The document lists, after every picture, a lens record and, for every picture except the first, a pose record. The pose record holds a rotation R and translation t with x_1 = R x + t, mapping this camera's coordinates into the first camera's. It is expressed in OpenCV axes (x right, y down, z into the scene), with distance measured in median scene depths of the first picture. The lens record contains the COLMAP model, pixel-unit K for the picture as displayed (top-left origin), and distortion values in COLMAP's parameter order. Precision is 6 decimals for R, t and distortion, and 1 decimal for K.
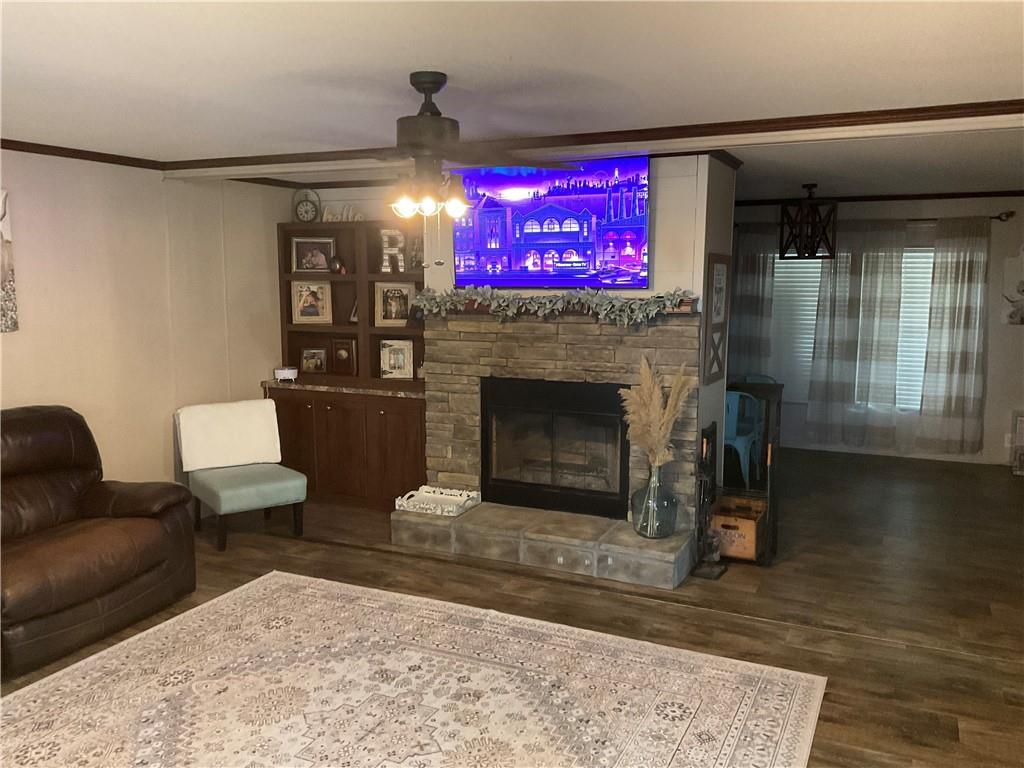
lens RADIAL K [[852.3, 0, 516.9], [0, 852.3, 386.0], [0, 0, 1]] dist [0.059691, -0.103660]
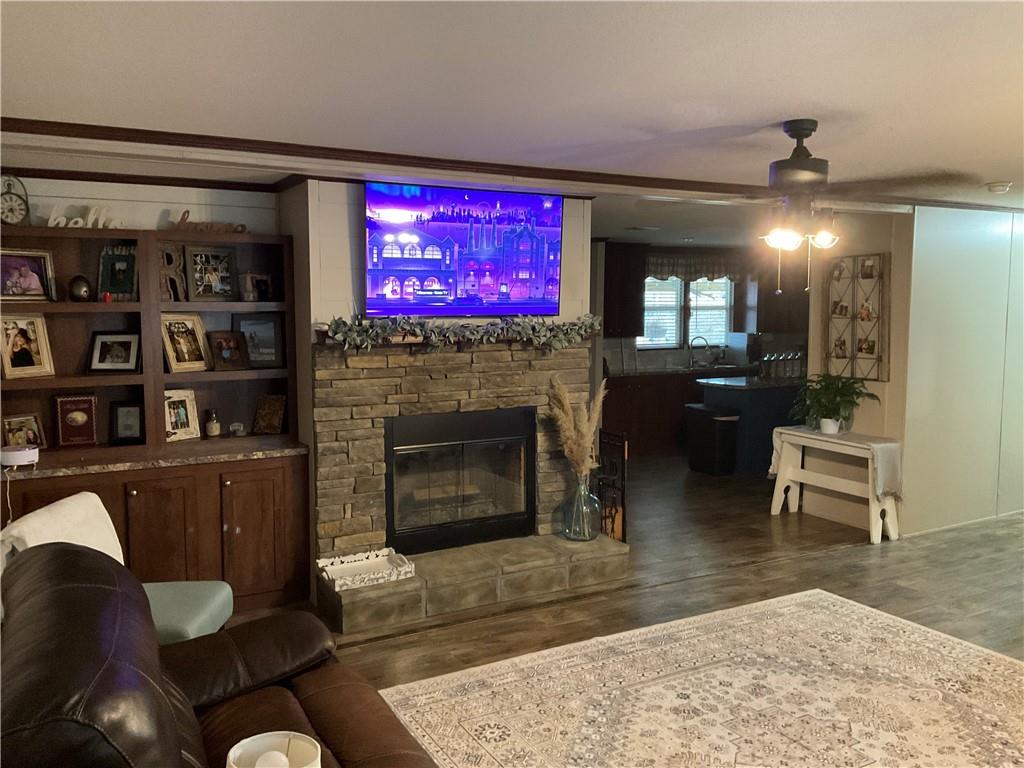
lens RADIAL K [[852.3, 0, 516.9], [0, 852.3, 380.0], [0, 0, 1]] dist [0.059691, -0.103660]
pose [[0.572245, -0.075650, 0.816586, -0.731384], [0.108095, 0.994006, 0.016336, -0.052631], [-0.812928, 0.078921, 0.576992, 0.397475]]
